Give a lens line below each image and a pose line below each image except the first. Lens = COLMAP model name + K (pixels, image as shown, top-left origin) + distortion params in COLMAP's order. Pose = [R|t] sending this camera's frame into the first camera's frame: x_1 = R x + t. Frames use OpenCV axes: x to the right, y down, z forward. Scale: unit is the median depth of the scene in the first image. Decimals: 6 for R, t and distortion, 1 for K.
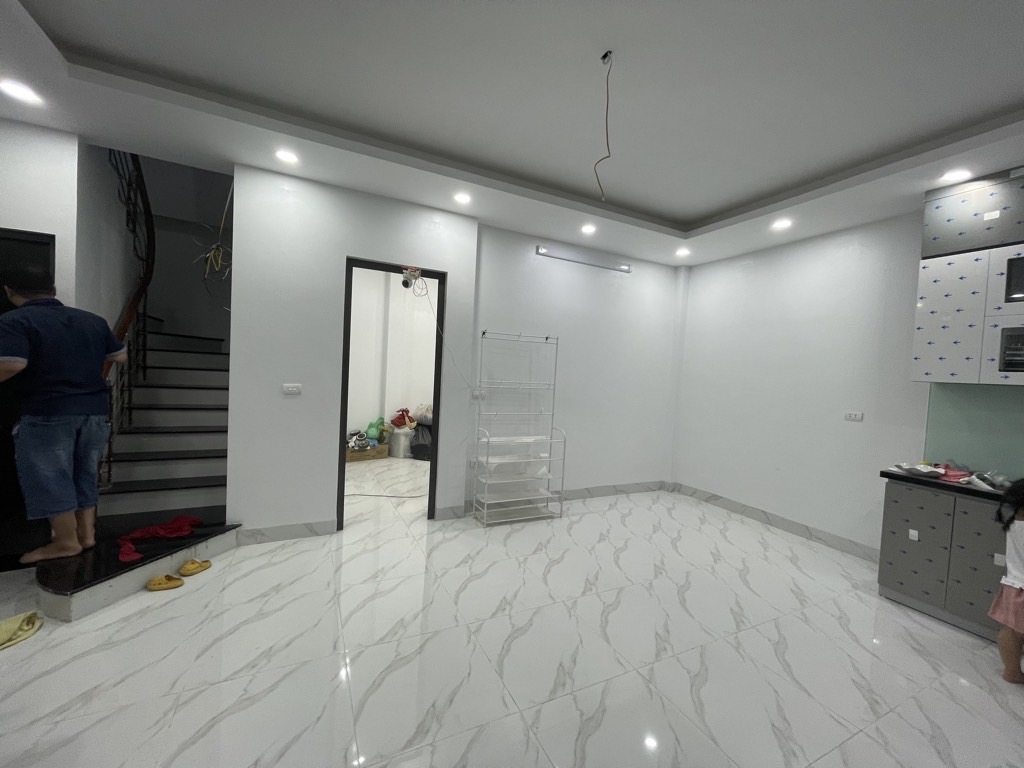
lens RADIAL K [[413.0, 0, 508.0], [0, 413.0, 383.0], [0, 0, 1]] dist [-0.001315, -0.000405]
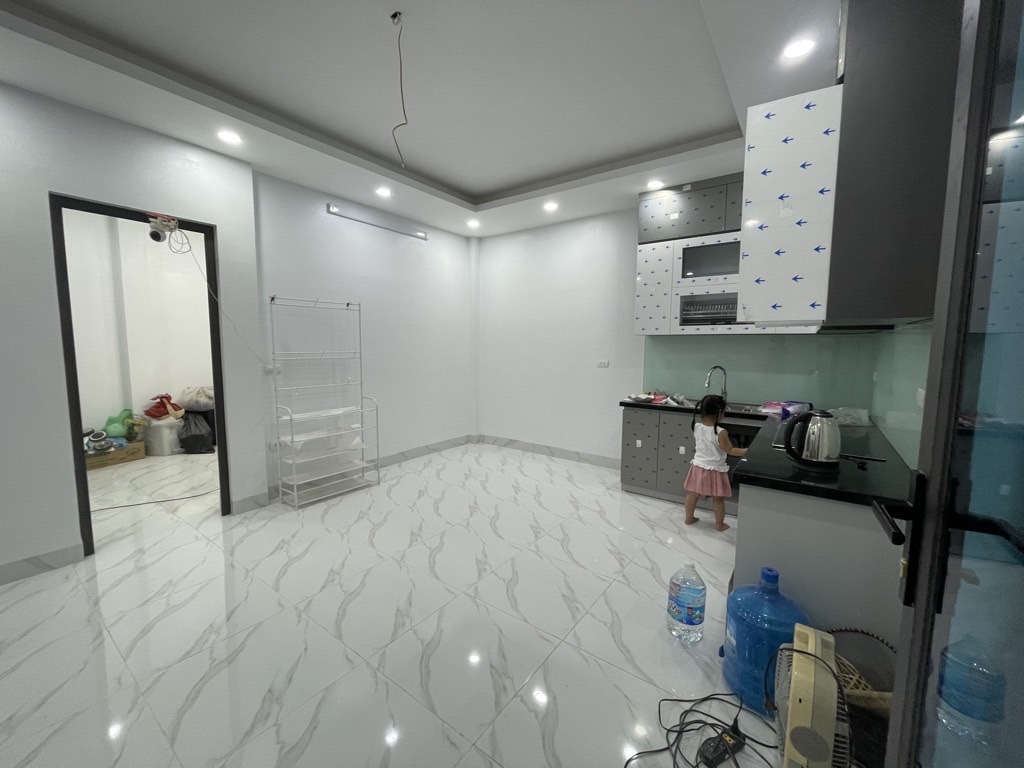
lens RADIAL K [[413.0, 0, 508.0], [0, 413.0, 383.0], [0, 0, 1]] dist [-0.001315, -0.000405]
pose [[0.887876, -0.089409, 0.451312, -0.028328], [0.054253, 0.994438, 0.090275, 0.006406], [-0.456874, -0.055668, 0.887788, -0.031745]]
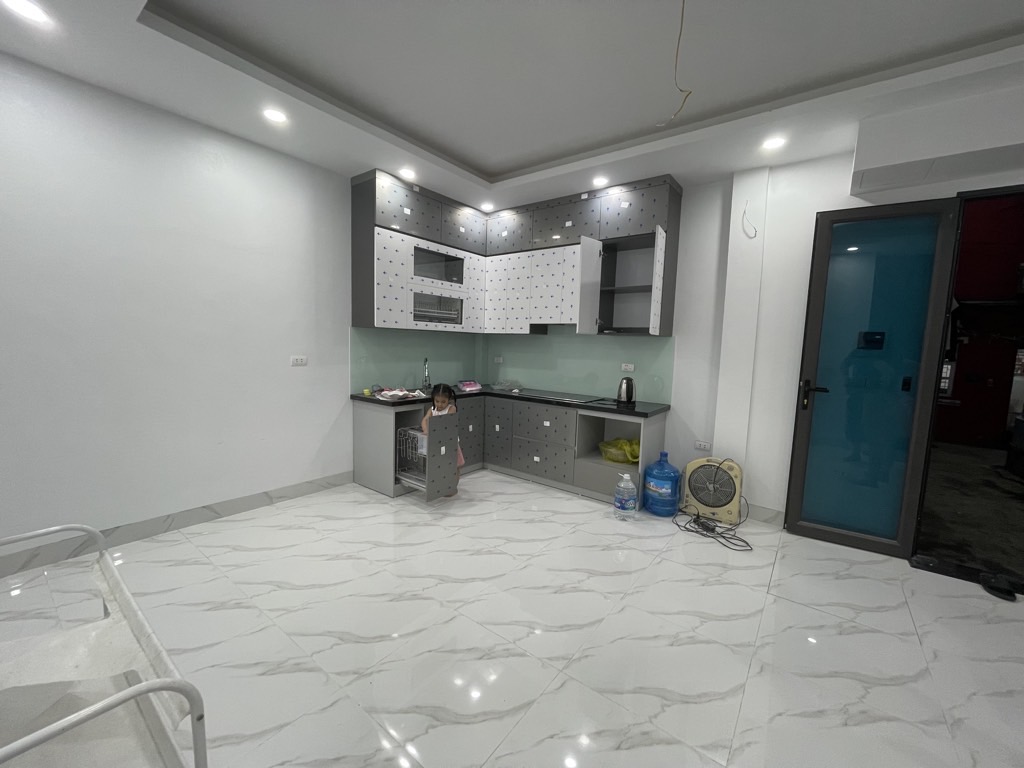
lens RADIAL K [[413.0, 0, 508.0], [0, 413.0, 383.0], [0, 0, 1]] dist [-0.001315, -0.000405]
pose [[-0.442178, -0.150581, 0.884197, -0.261730], [-0.027492, 0.987619, 0.154445, -0.033184], [-0.896506, 0.043984, -0.440843, 0.988710]]
